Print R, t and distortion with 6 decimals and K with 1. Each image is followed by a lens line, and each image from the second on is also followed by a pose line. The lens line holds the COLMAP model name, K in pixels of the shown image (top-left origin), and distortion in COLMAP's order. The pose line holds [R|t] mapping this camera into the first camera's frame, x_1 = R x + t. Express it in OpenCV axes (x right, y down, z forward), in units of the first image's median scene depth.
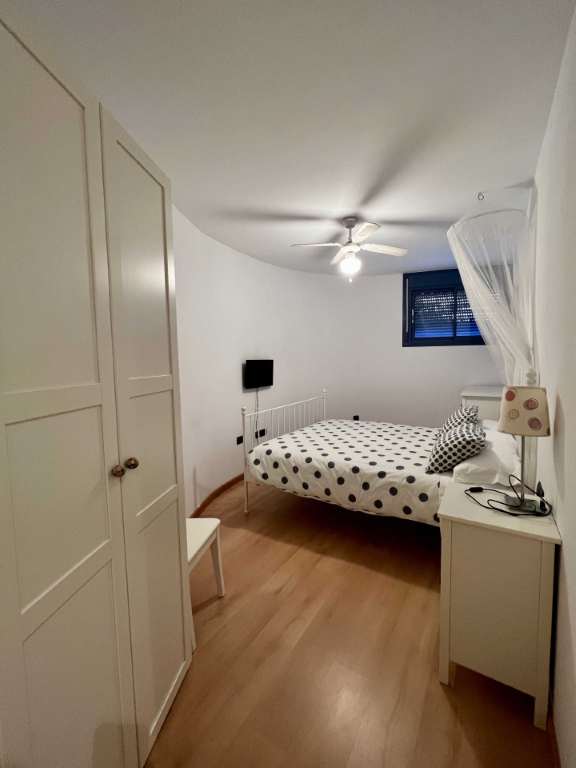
lens RADIAL K [[307.8, 0, 286.9], [0, 307.8, 380.6], [0, 0, 1]] dist [-0.002114, 0.000373]
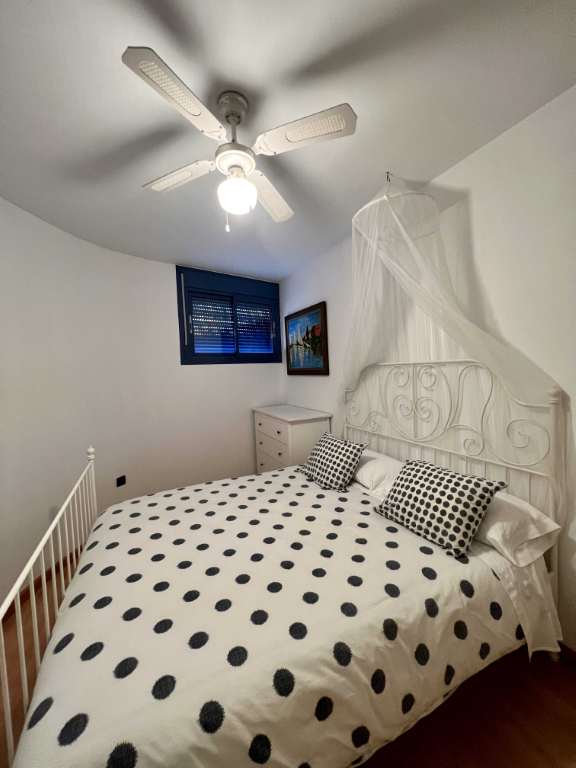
lens RADIAL K [[307.8, 0, 289.6], [0, 307.8, 383.0], [0, 0, 1]] dist [-0.002114, 0.000373]
pose [[0.541819, -0.046560, 0.839205, -0.170197], [0.096744, 0.995283, -0.007242, -0.062376], [-0.834909, 0.085112, 0.543768, 0.664844]]
